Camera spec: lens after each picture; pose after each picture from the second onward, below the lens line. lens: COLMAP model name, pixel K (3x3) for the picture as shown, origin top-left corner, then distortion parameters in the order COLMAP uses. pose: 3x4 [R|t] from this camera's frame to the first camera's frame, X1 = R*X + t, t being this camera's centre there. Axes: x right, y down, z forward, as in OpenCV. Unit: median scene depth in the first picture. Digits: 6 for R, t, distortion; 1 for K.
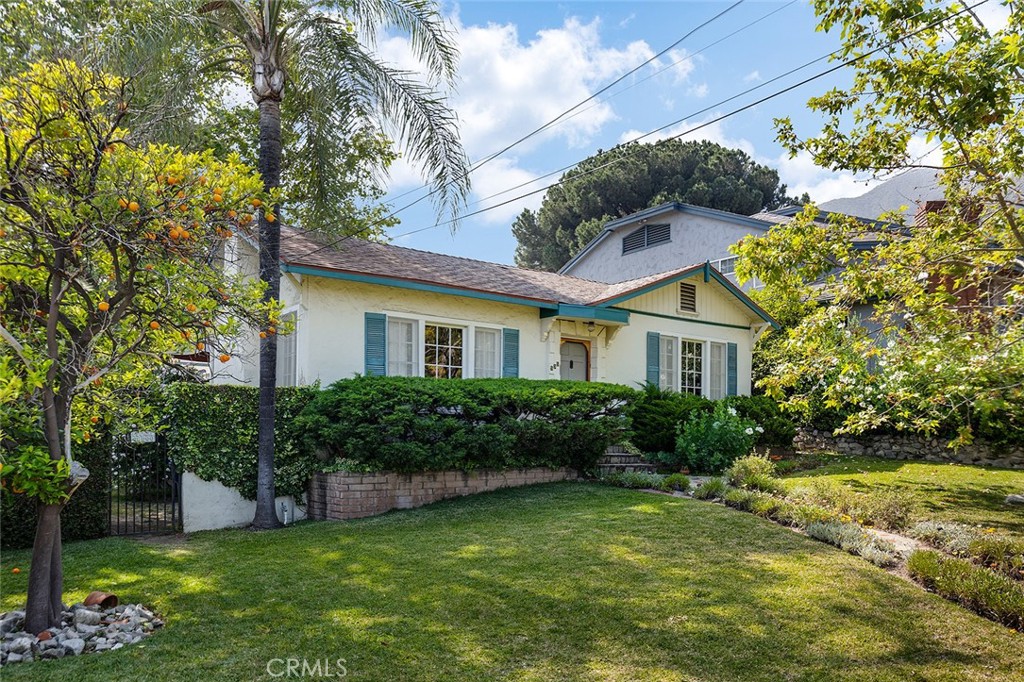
lens RADIAL K [[798.2, 0, 512.1], [0, 798.2, 404.2], [0, 0, 1]] dist [0.000614, -0.000230]
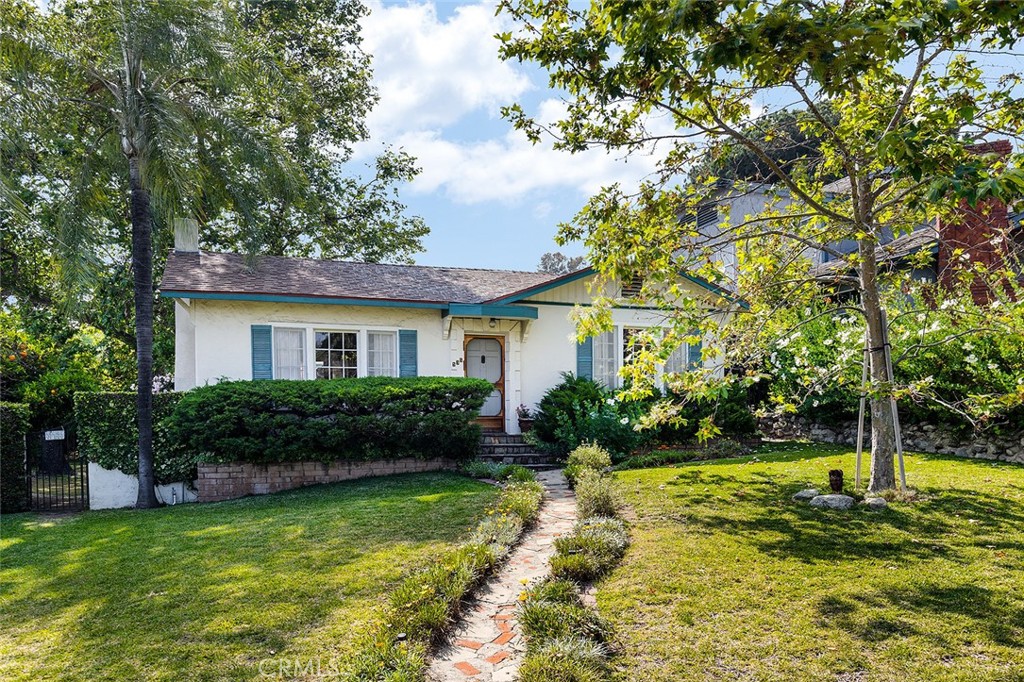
lens RADIAL K [[768.6, 0, 507.0], [0, 768.6, 424.7], [0, 0, 1]] dist [-0.007250, 0.000322]
pose [[0.942197, -0.014817, -0.334731, 0.529296], [0.029241, 0.998846, 0.038095, -0.001989], [0.333781, -0.045681, 0.941543, 0.064601]]
